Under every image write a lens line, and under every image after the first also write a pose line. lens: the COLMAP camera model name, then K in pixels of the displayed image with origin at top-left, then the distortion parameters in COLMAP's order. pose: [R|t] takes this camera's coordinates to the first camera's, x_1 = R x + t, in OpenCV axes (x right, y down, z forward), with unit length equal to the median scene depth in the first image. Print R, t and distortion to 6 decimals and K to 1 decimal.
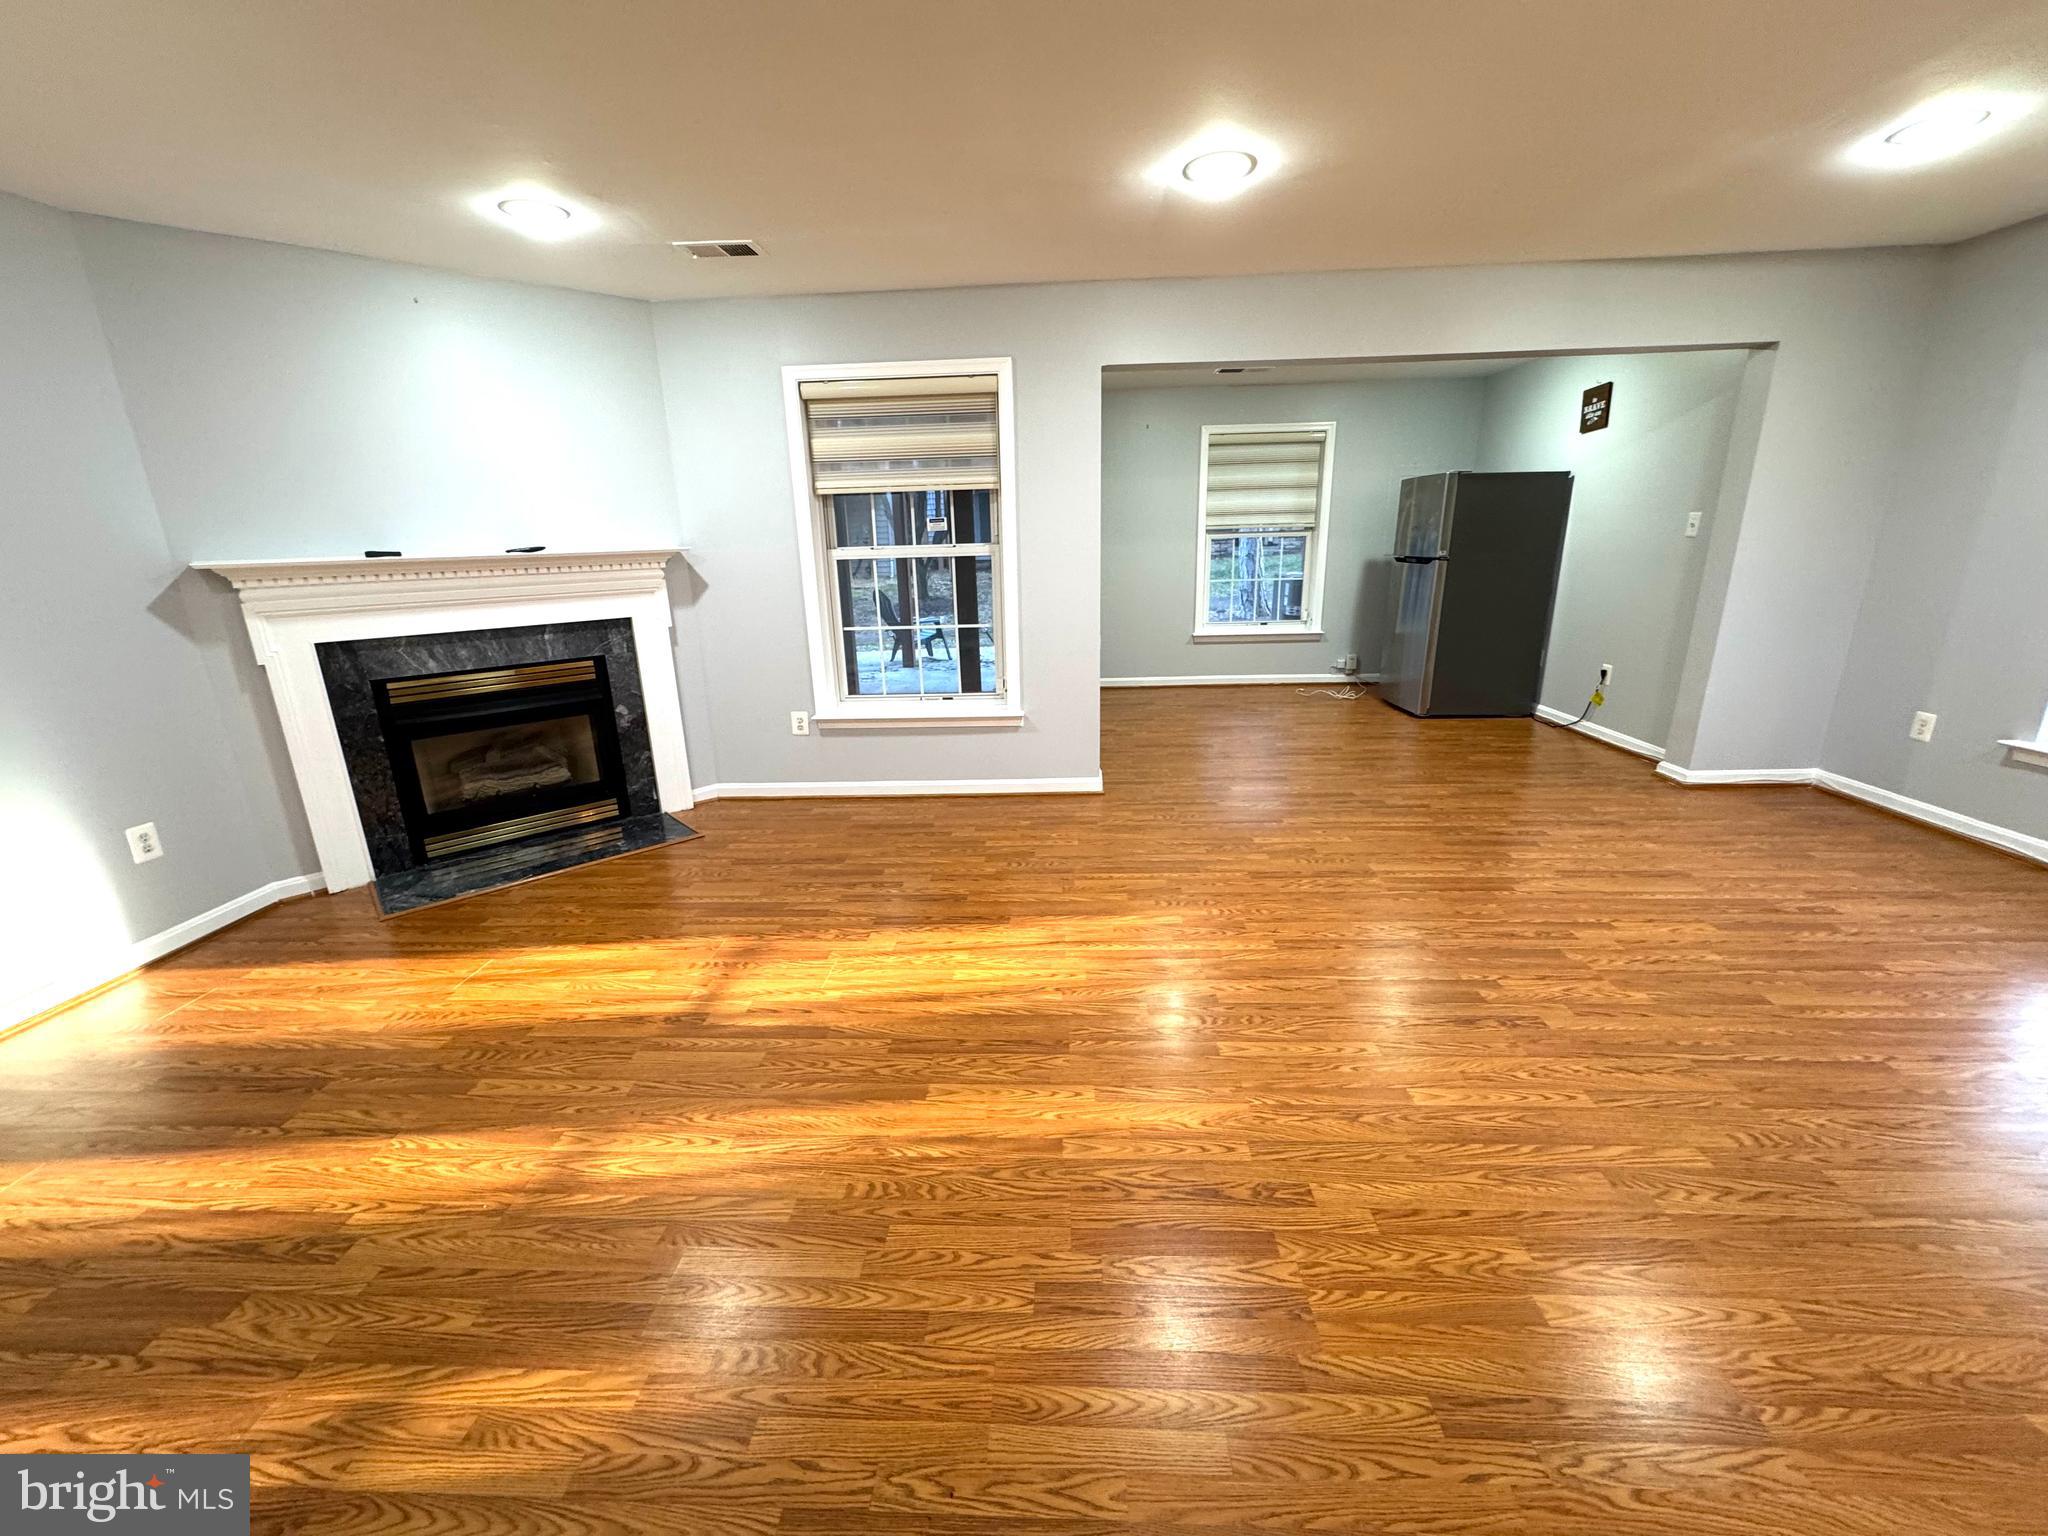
lens RADIAL K [[815.1, 0, 1018.0], [0, 815.1, 768.8], [0, 0, 1]] dist [-0.001120, 0.000109]
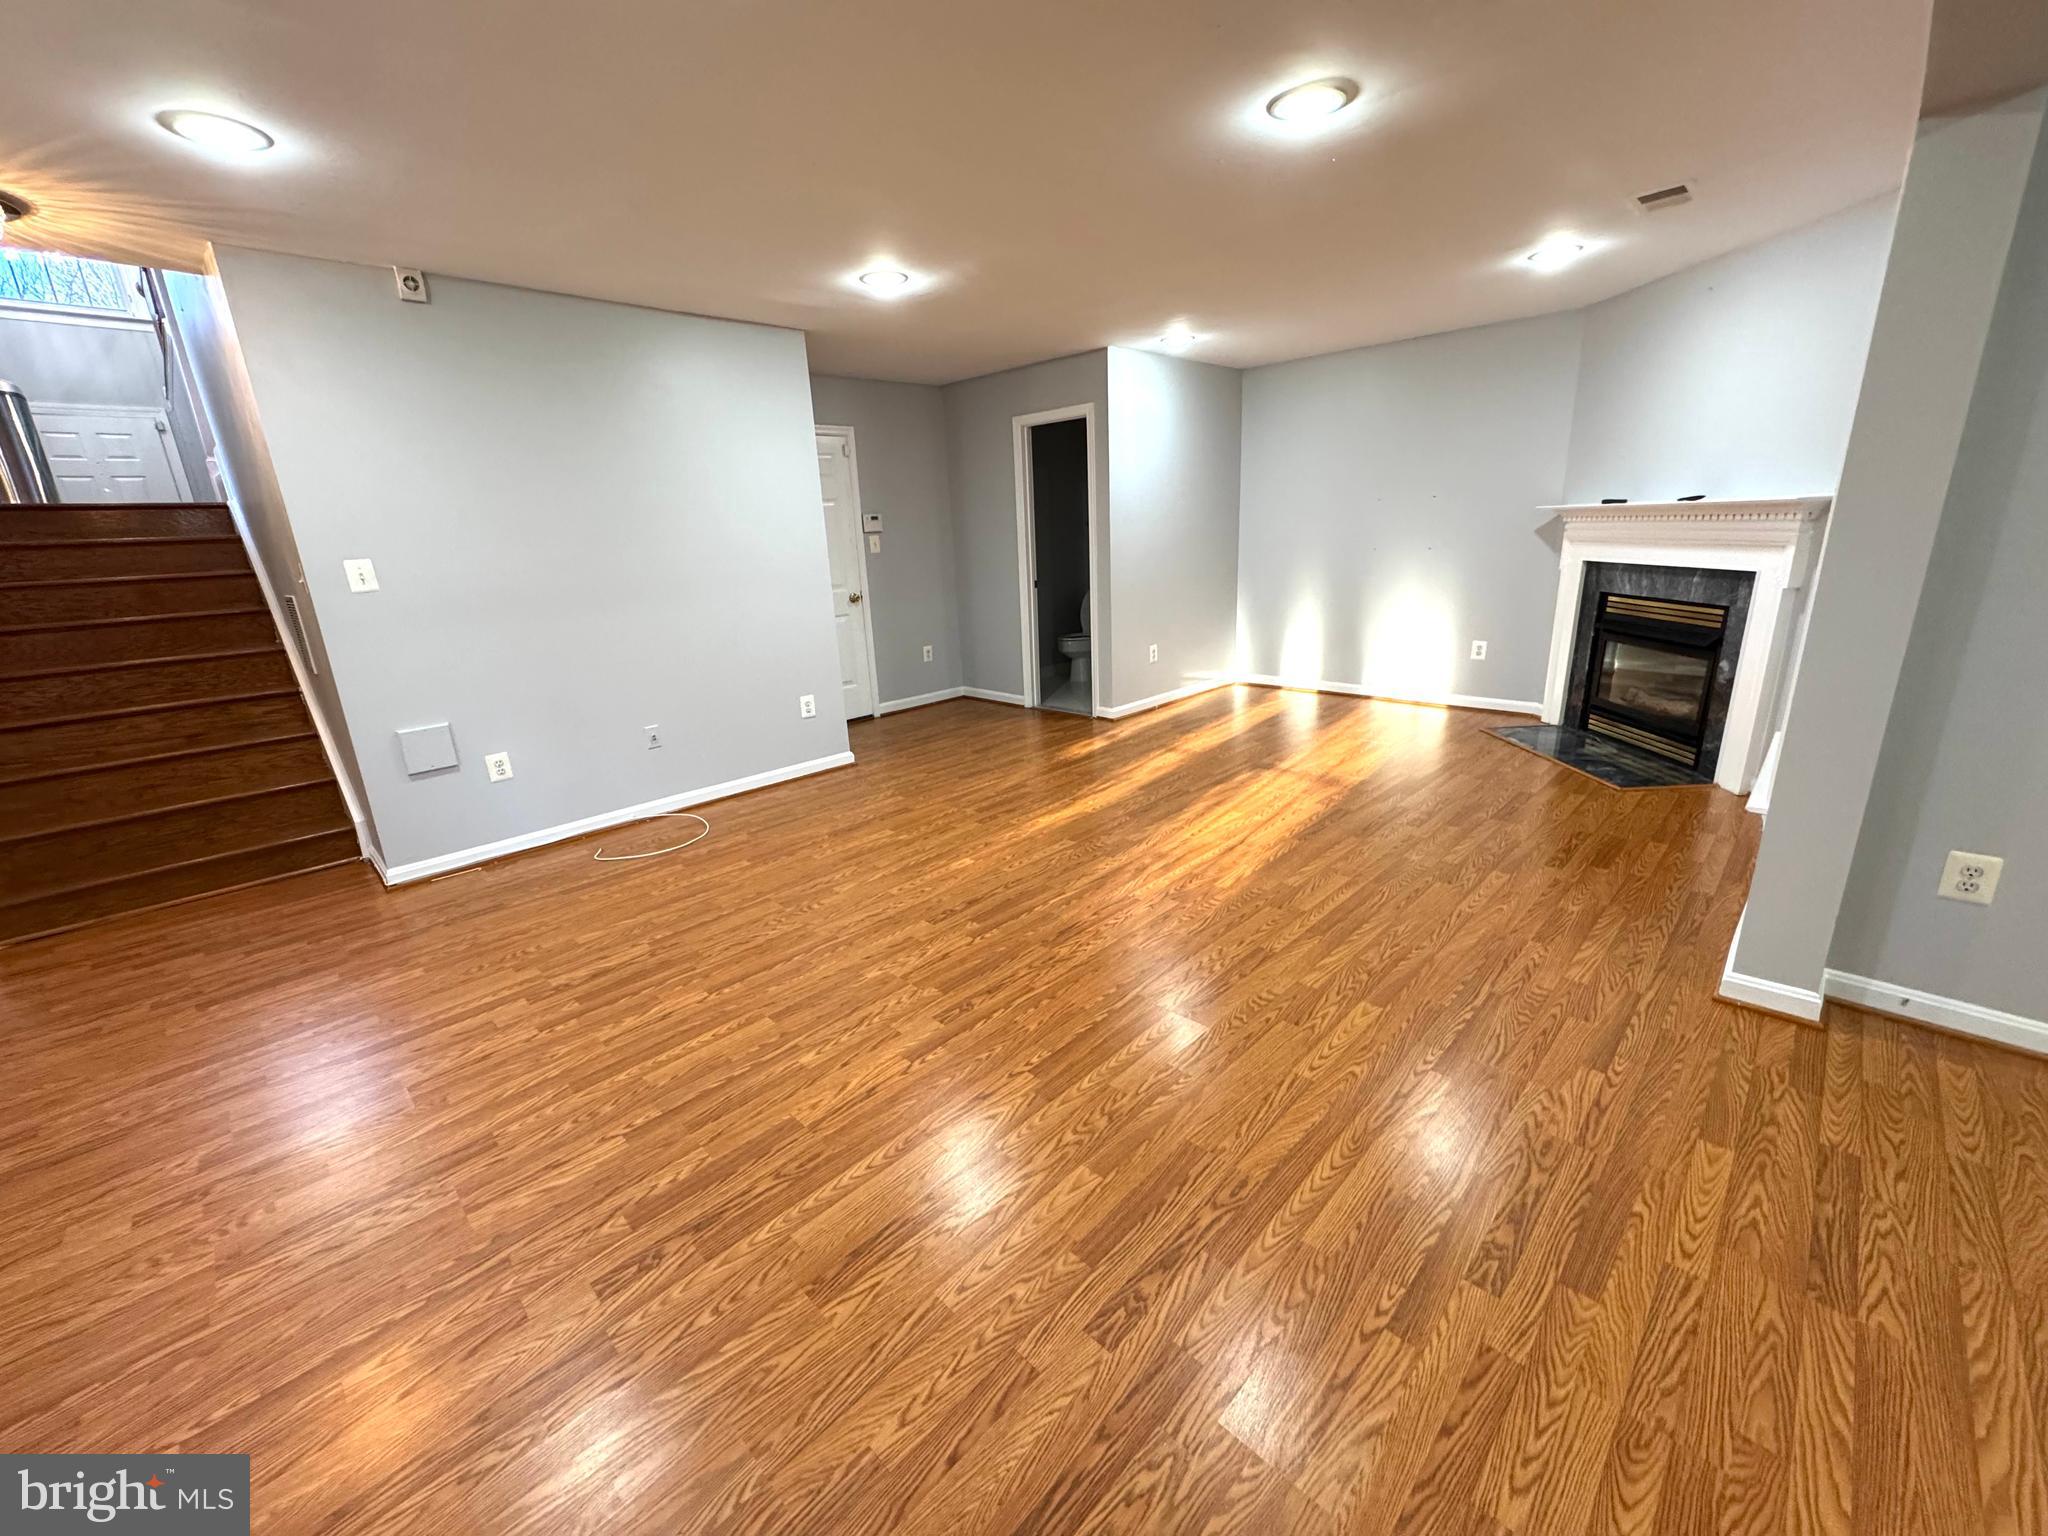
lens RADIAL K [[815.1, 0, 1019.3], [0, 815.1, 763.5], [0, 0, 1]] dist [-0.001120, 0.000109]
pose [[-0.664596, 0.263779, -0.699094, 0.905810], [-0.146342, 0.871545, 0.467967, -0.349207], [0.732732, 0.413316, -0.540623, 1.109279]]
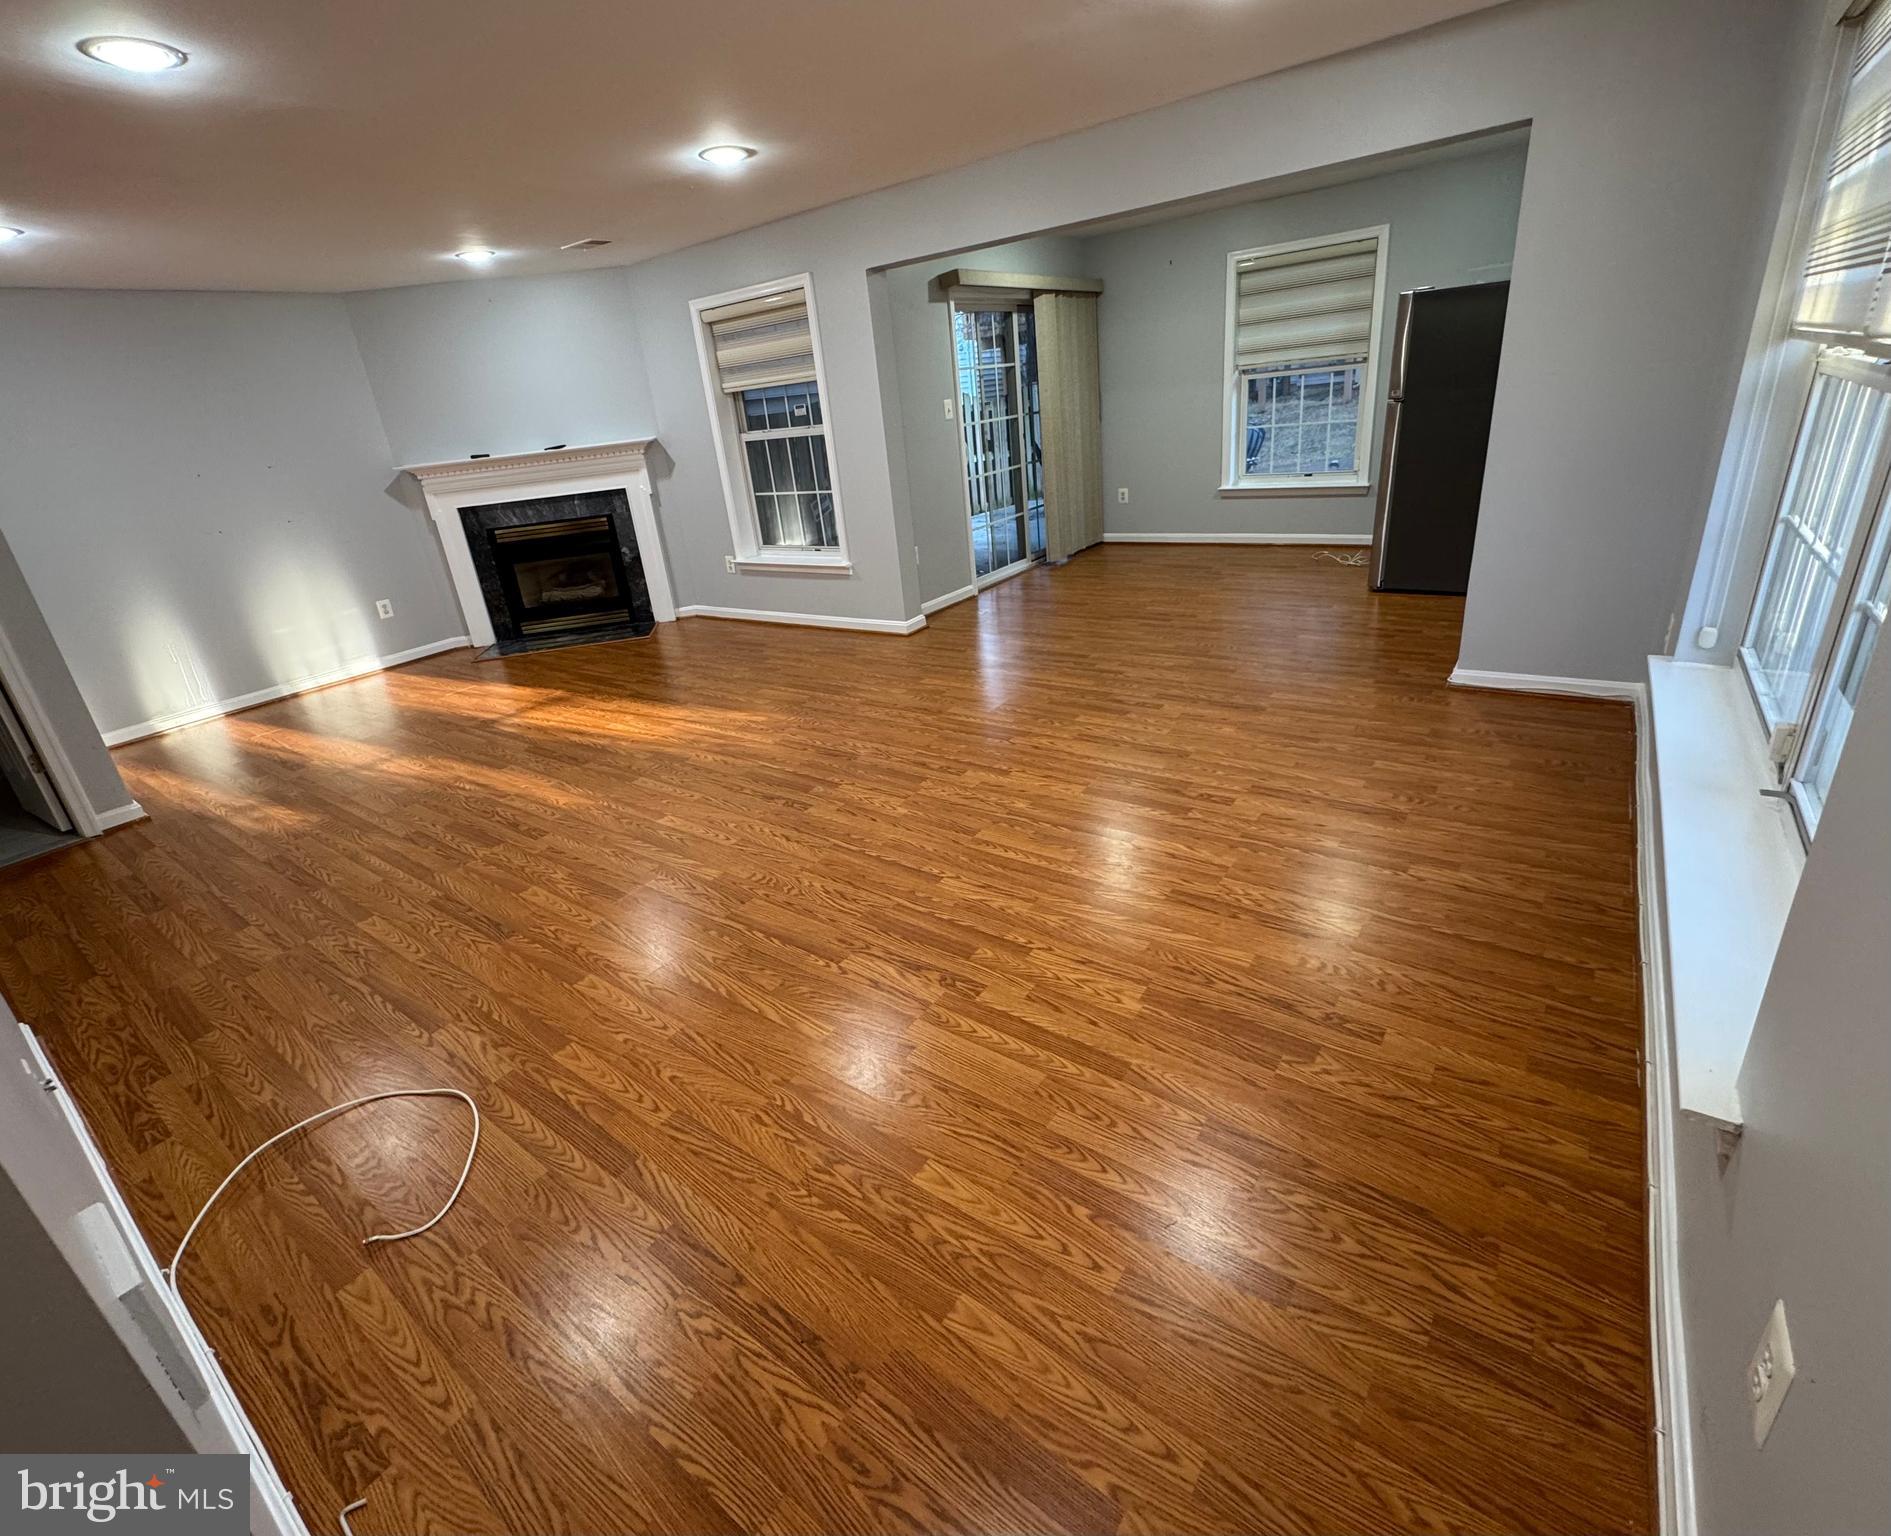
lens RADIAL K [[855.6, 0, 919.4], [0, 855.6, 730.0], [0, 0, 1]] dist [-0.001349, -0.000579]
pose [[0.828031, 0.148229, -0.540733, 1.014962], [-0.075681, 0.985143, 0.154162, -0.034838], [0.555551, -0.086728, 0.826947, -0.047010]]
